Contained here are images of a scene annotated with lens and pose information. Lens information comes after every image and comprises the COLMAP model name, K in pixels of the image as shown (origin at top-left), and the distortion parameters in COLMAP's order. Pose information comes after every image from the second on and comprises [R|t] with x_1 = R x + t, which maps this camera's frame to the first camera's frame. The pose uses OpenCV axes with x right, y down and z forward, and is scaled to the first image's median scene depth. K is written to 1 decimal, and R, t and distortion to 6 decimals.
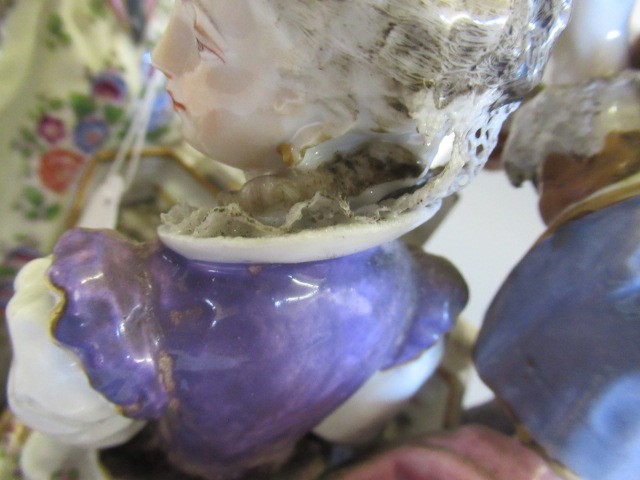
lens RADIAL K [[447.2, 0, 319.6], [0, 447.2, 240.9], [0, 0, 1]] dist [0.004653, 0.001220]
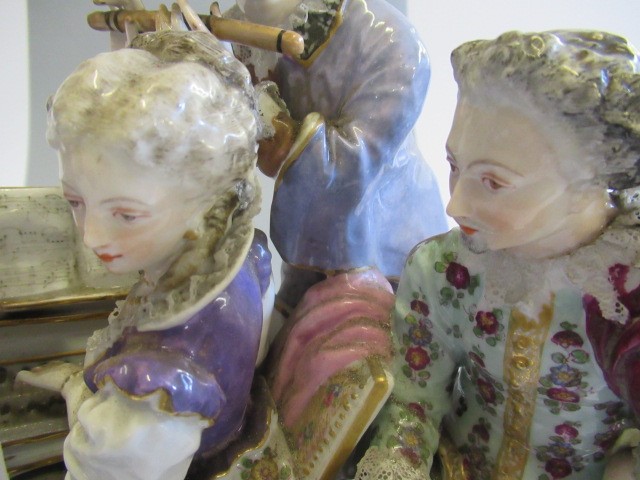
lens RADIAL K [[447.2, 0, 319.9], [0, 447.2, 239.7], [0, 0, 1]] dist [0.004653, 0.001220]
pose [[0.526007, -0.638830, 0.561438, -0.621278], [0.560603, 0.756866, 0.335973, -0.380553], [-0.639563, 0.138020, 0.756247, -0.474961]]
